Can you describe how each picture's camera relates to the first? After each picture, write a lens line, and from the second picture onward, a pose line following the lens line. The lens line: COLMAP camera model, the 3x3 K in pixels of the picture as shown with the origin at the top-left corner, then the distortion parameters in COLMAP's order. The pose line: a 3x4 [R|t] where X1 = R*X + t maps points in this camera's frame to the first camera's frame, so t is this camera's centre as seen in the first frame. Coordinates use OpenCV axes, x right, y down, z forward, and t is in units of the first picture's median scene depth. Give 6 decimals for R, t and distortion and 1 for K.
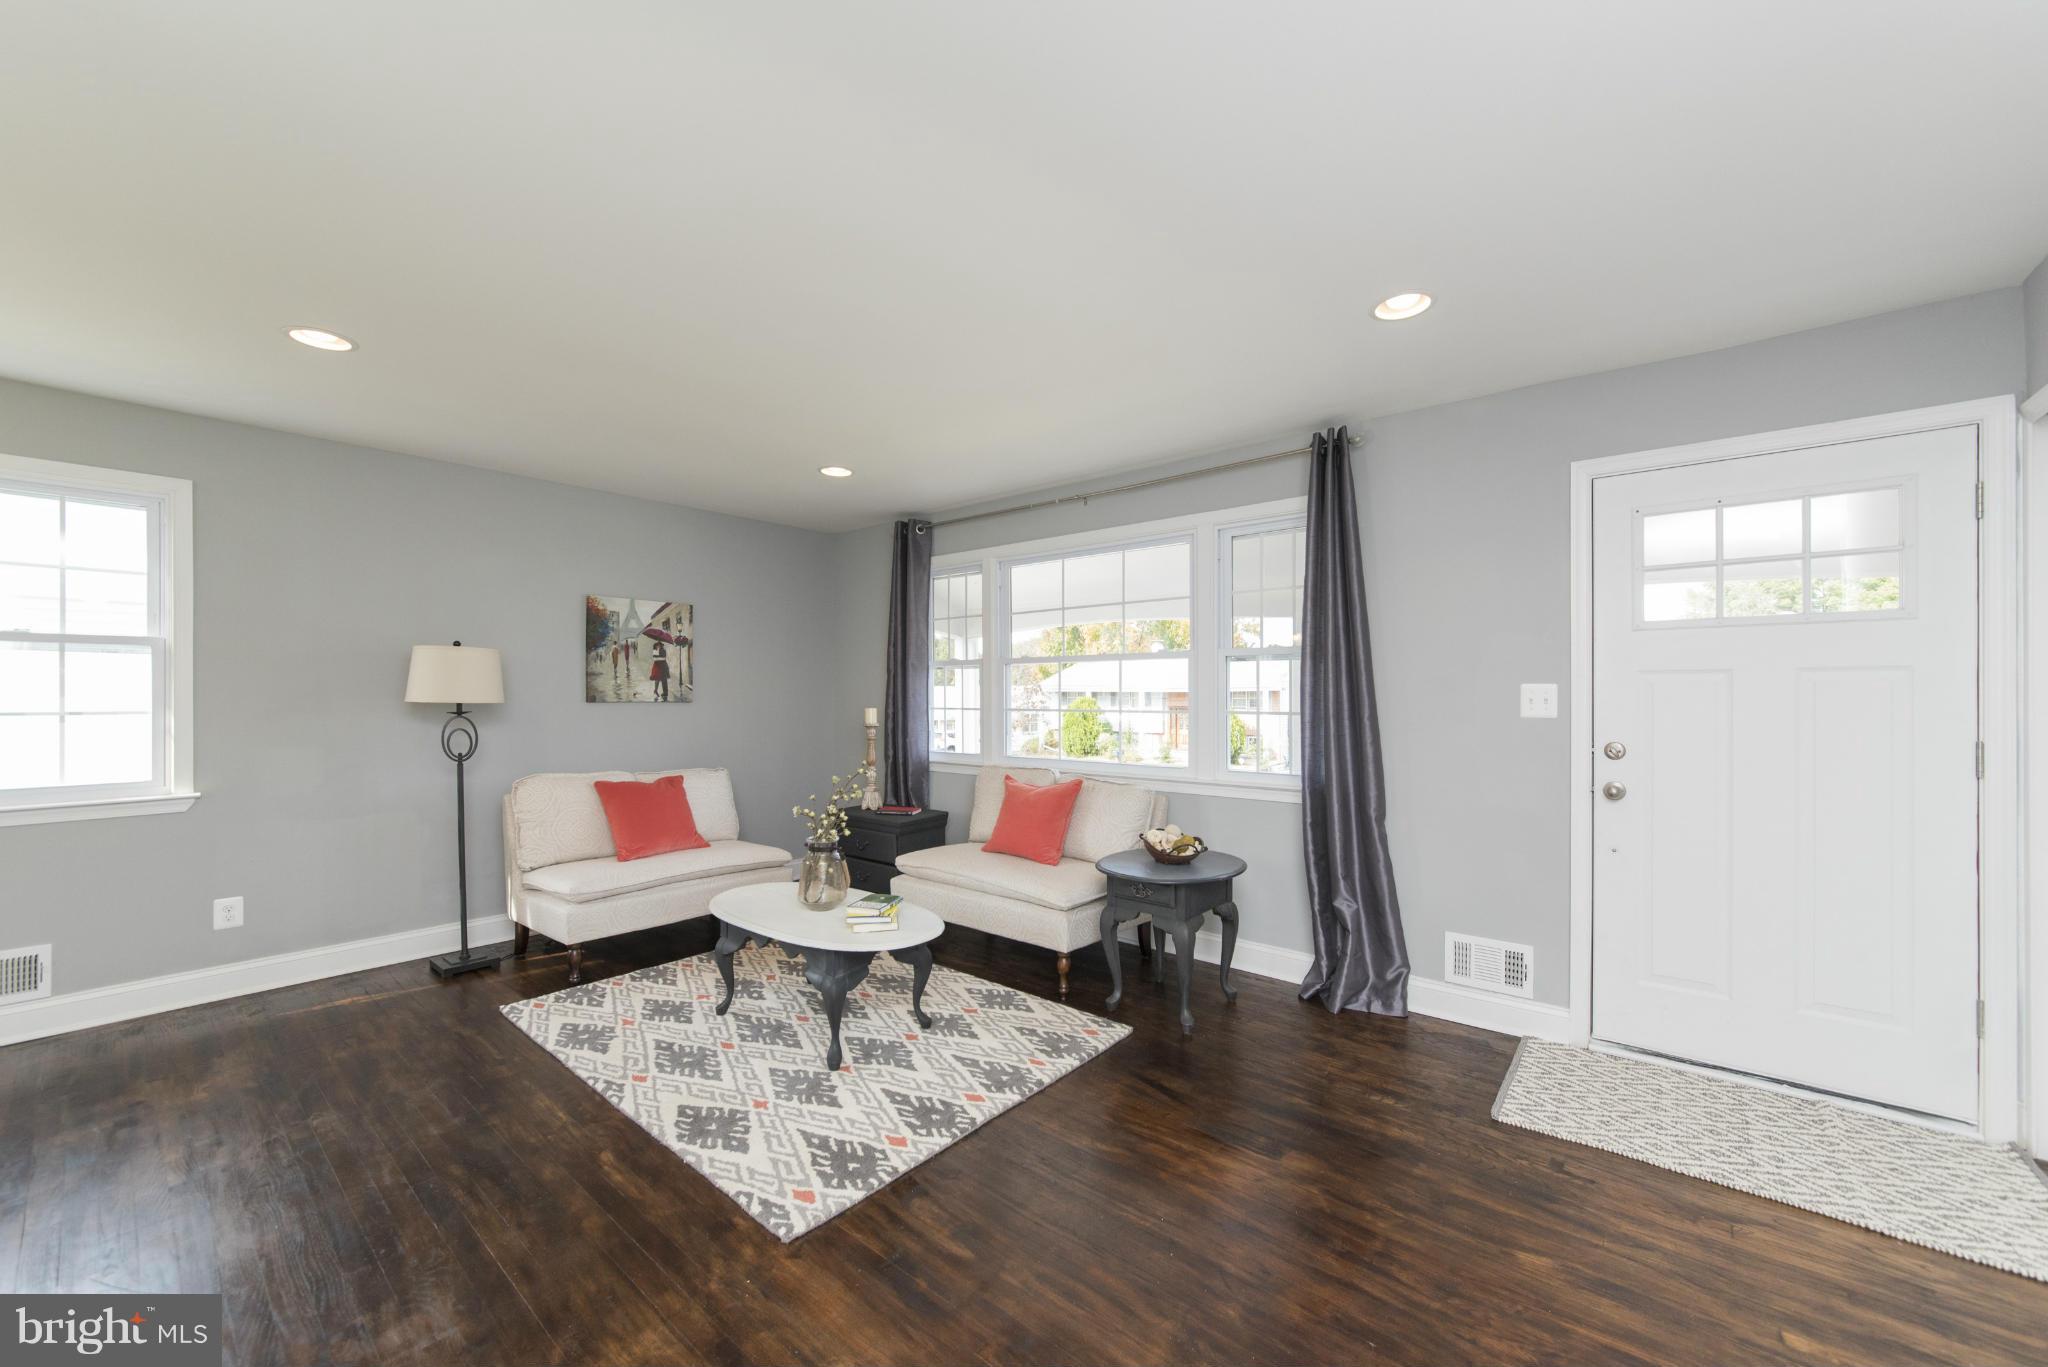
lens RADIAL K [[786.9, 0, 1024.9], [0, 786.9, 694.2], [0, 0, 1]] dist [-0.008144, -0.000138]
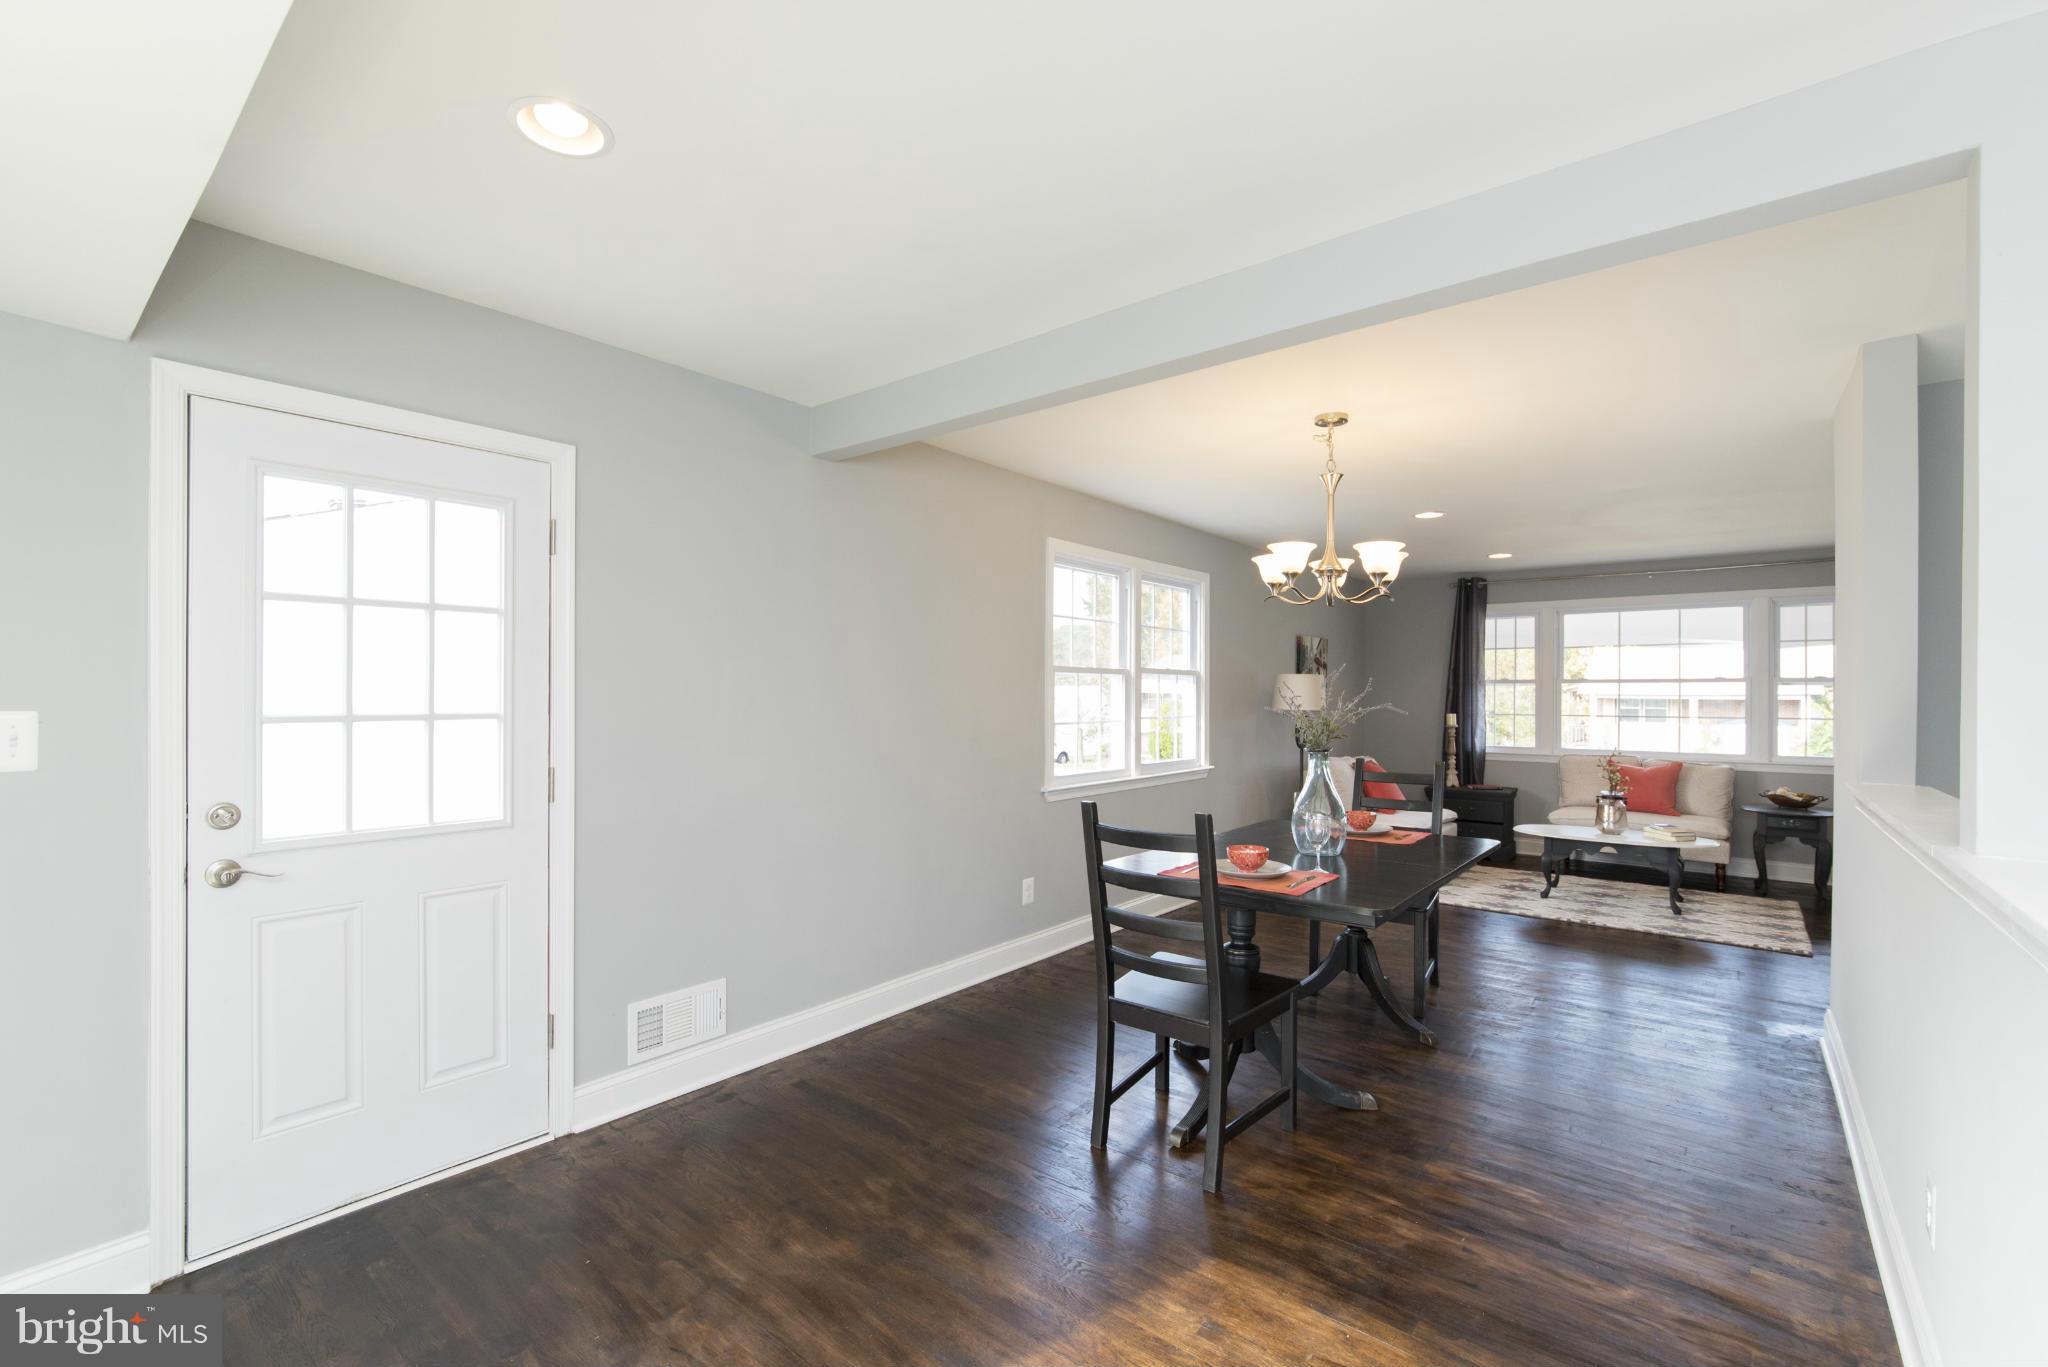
lens RADIAL K [[863.0, 0, 1006.3], [0, 863.0, 697.5], [0, 0, 1]] dist [-0.010669, -0.000778]
pose [[0.999987, 0.004292, -0.002713, -1.504027], [-0.004281, 0.999984, 0.003764, -0.021415], [0.002729, -0.003752, 0.999989, -0.812829]]
